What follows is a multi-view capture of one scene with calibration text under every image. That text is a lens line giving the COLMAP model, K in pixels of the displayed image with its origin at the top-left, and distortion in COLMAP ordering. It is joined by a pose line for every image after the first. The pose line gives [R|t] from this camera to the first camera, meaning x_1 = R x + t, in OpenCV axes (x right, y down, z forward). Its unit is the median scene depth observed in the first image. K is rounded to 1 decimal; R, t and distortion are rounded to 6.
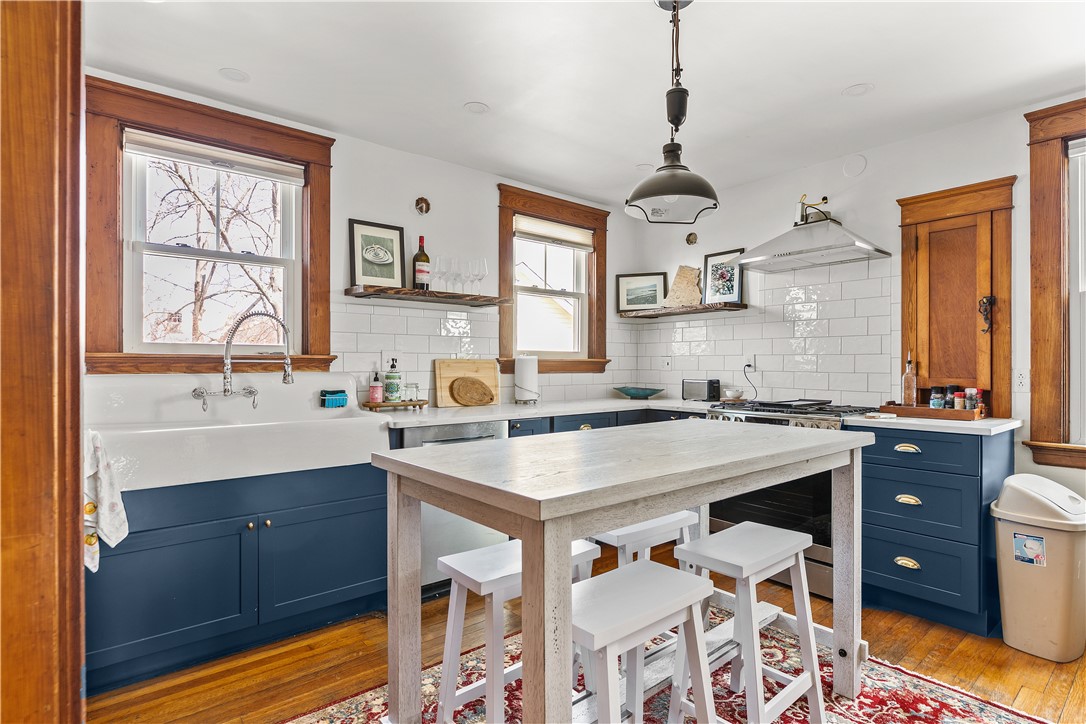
lens RADIAL K [[532.3, 0, 550.1], [0, 532.3, 366.9], [0, 0, 1]] dist [-0.008484, -0.000242]
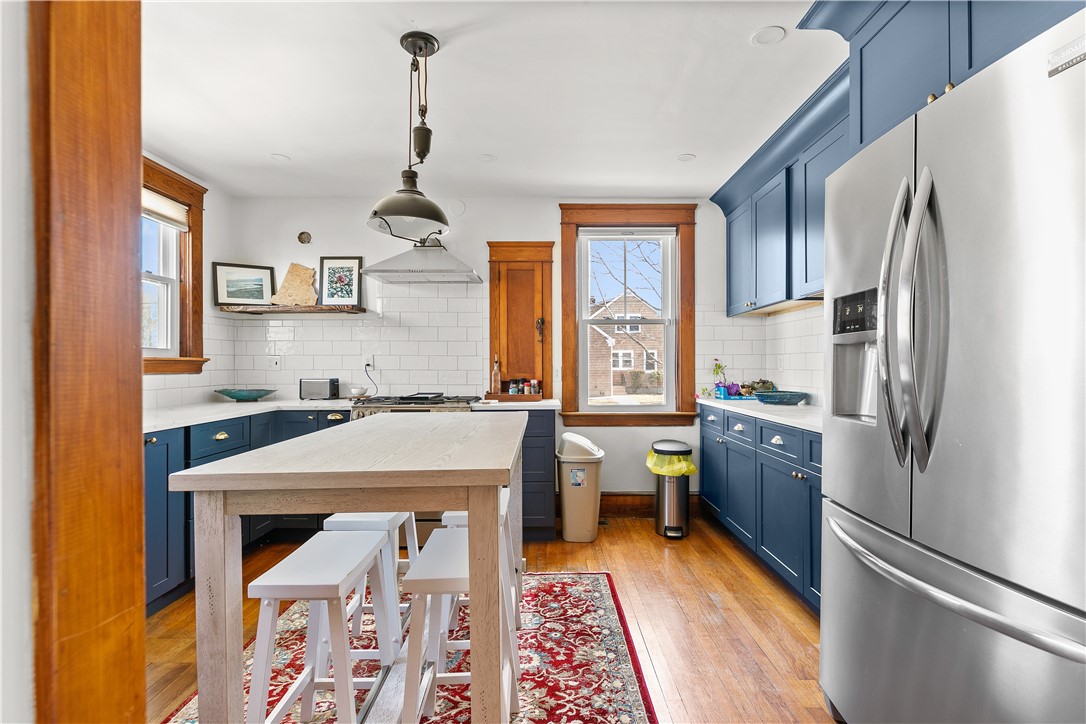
lens RADIAL K [[532.3, 0, 540.7], [0, 532.3, 366.0], [0, 0, 1]] dist [-0.008484, -0.000242]
pose [[0.633354, -0.003832, 0.773853, -0.249032], [0.004664, 0.999988, 0.001135, 0.000363], [-0.773848, 0.002891, 0.633364, 0.031033]]
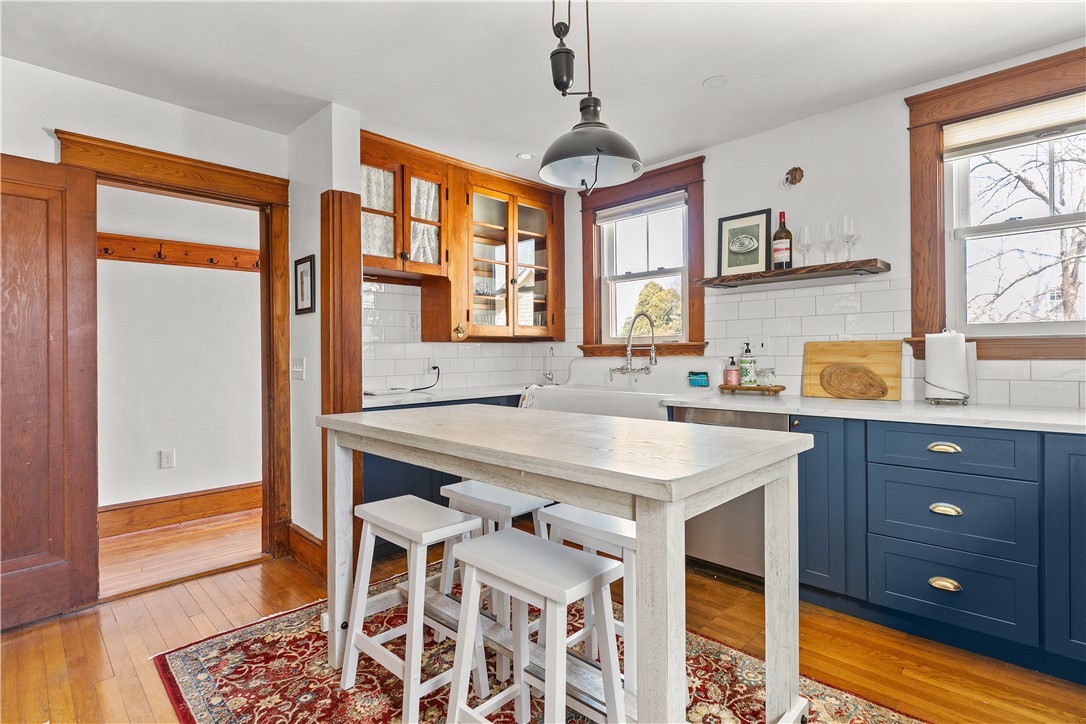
lens RADIAL K [[532.3, 0, 559.5], [0, 532.3, 352.2], [0, 0, 1]] dist [-0.008484, -0.000242]
pose [[0.109461, -0.005322, -0.993977, 0.834132], [0.006212, 0.999970, -0.004670, 0.004743], [0.993972, -0.005663, 0.109491, 0.654281]]
